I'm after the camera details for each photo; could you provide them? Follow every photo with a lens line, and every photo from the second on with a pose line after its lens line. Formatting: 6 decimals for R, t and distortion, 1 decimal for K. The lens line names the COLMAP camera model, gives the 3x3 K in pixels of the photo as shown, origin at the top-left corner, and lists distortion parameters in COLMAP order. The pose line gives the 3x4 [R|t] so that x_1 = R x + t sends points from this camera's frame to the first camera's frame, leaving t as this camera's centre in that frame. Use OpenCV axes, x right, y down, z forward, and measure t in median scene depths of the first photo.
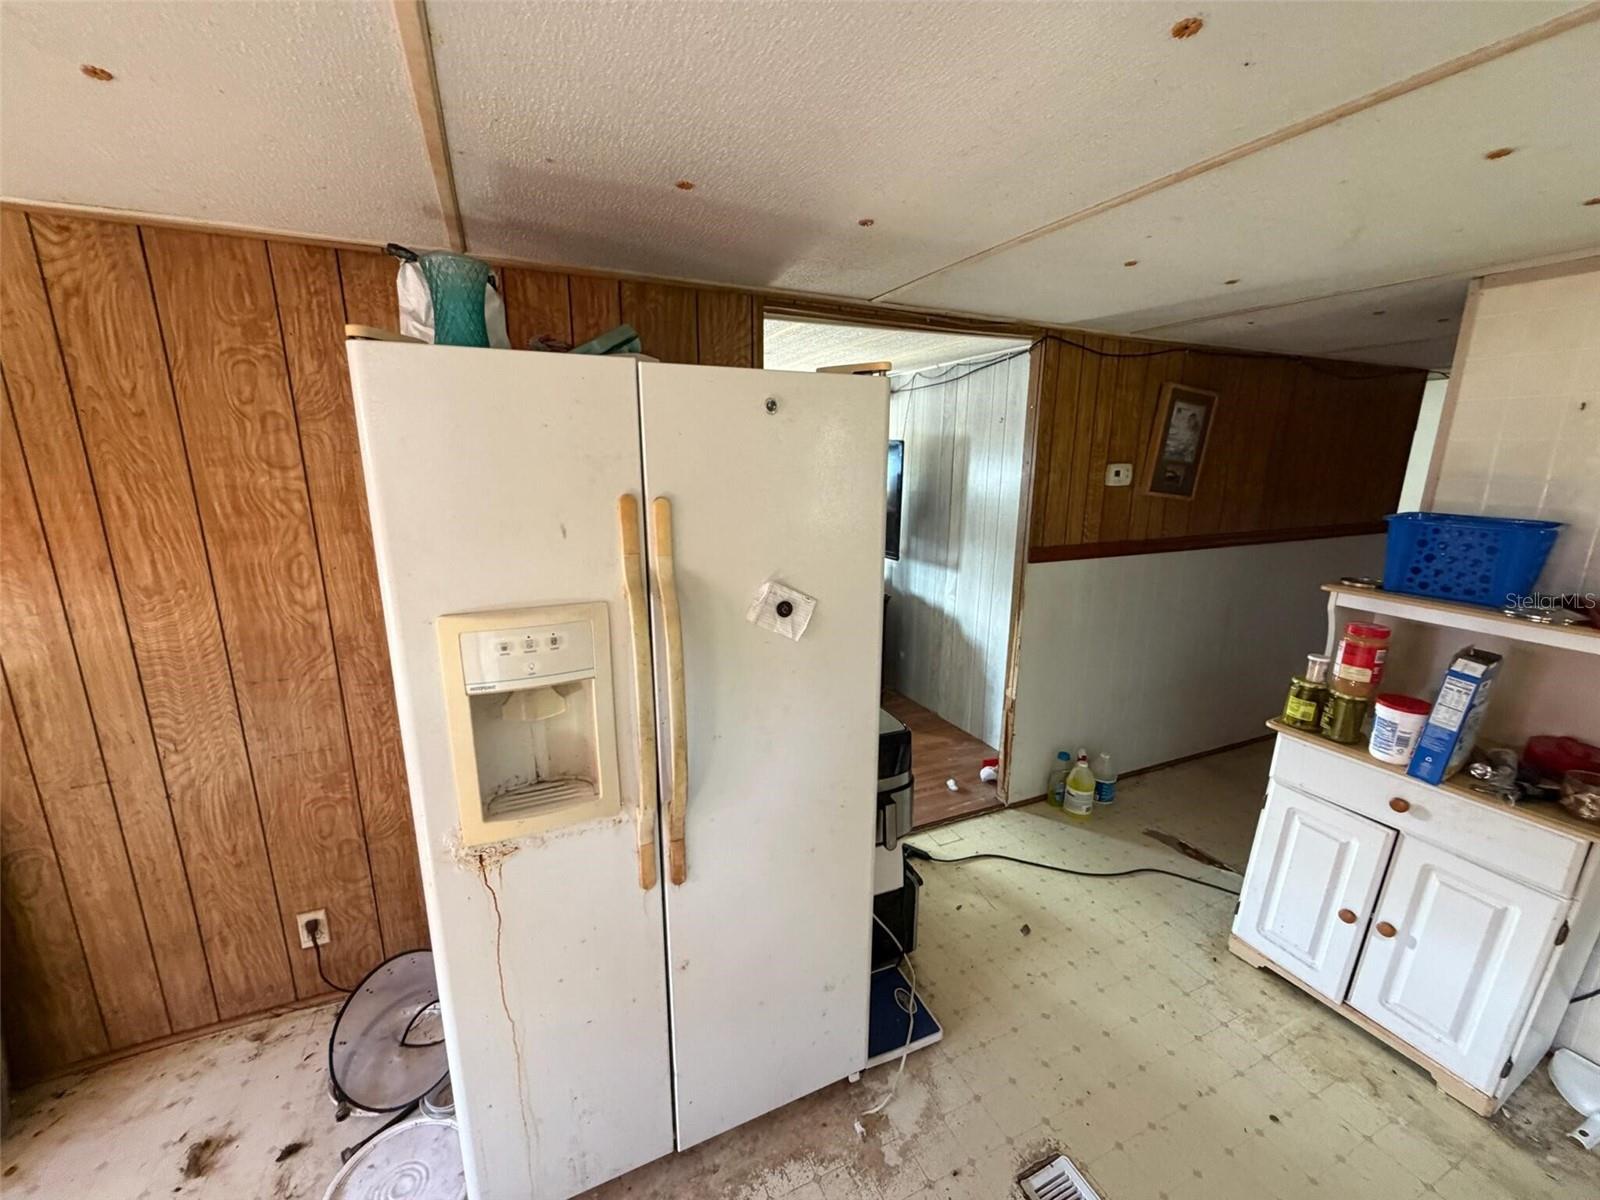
lens RADIAL K [[642.7, 0, 779.0], [0, 642.7, 594.5], [0, 0, 1]] dist [-0.010276, 0.000193]
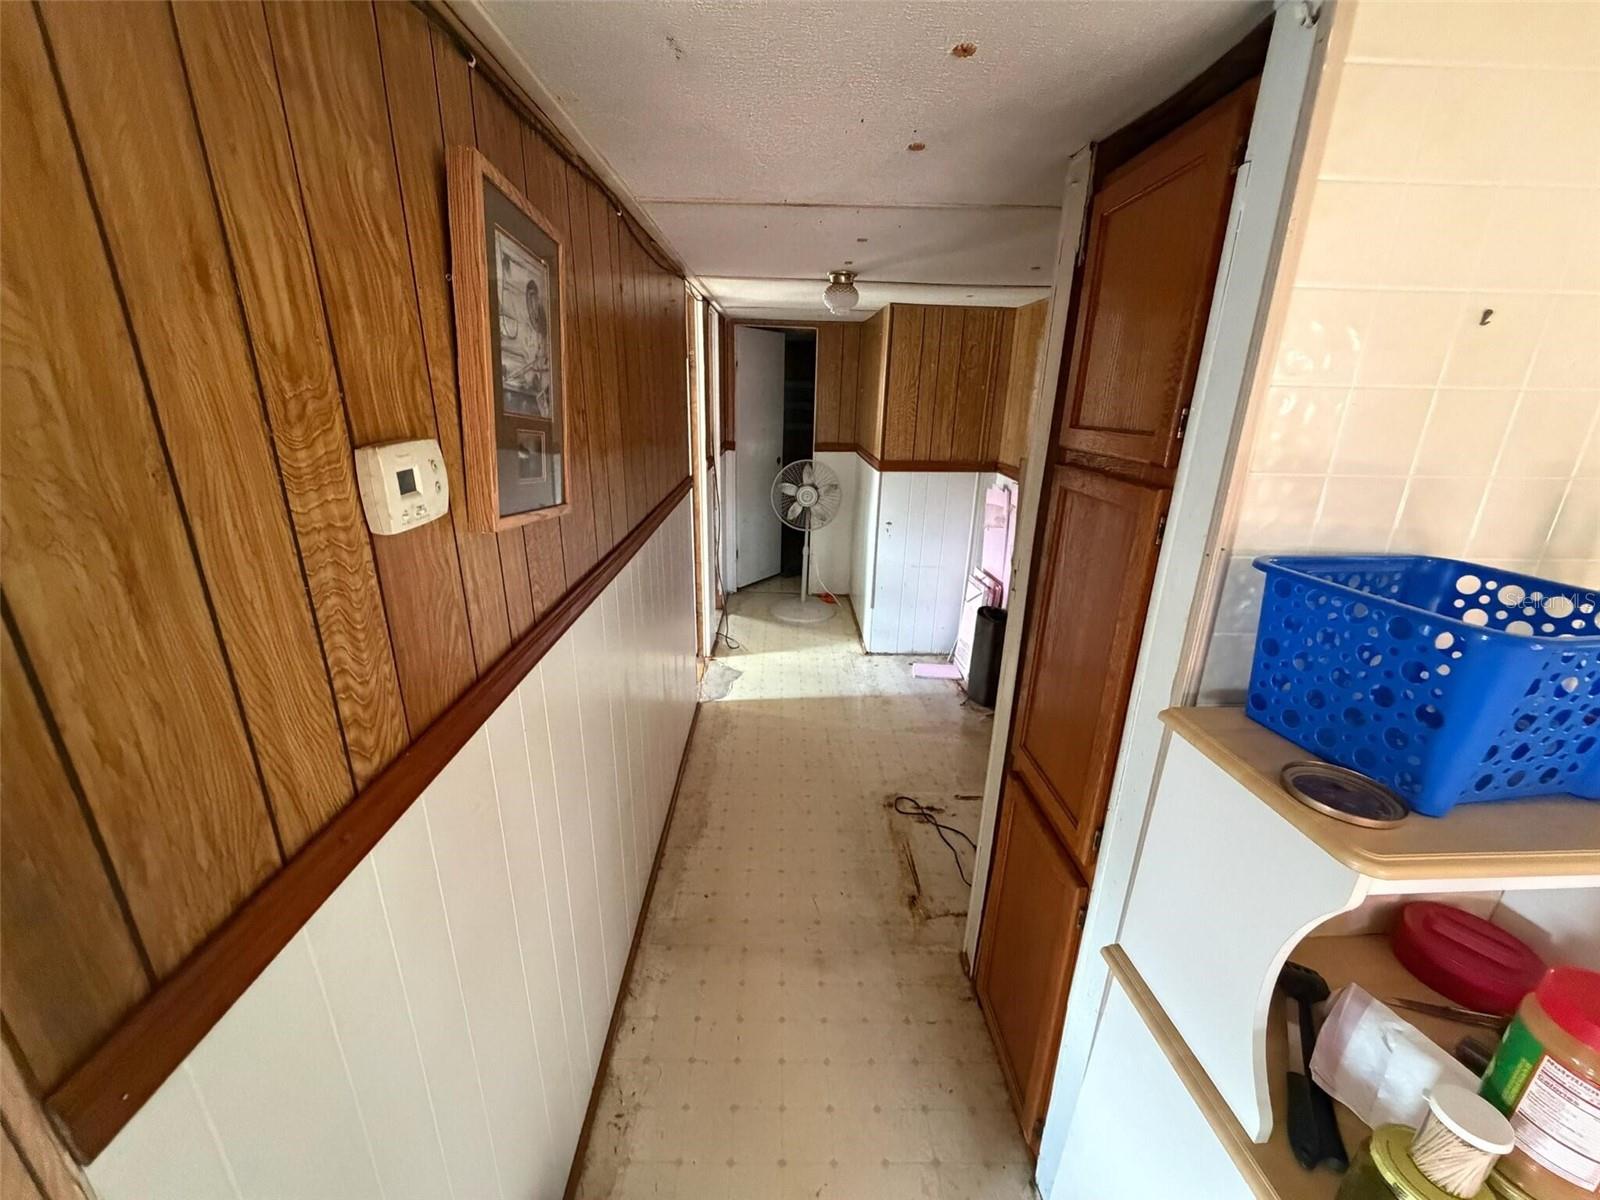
lens RADIAL K [[638.4, 0, 794.0], [0, 638.4, 601.4], [0, 0, 1]] dist [0.000685, 0.000115]
pose [[0.383337, -0.288634, 0.877350, 0.344065], [0.177317, 0.955244, 0.236786, -0.173335], [-0.906428, 0.064801, 0.417361, 0.742596]]
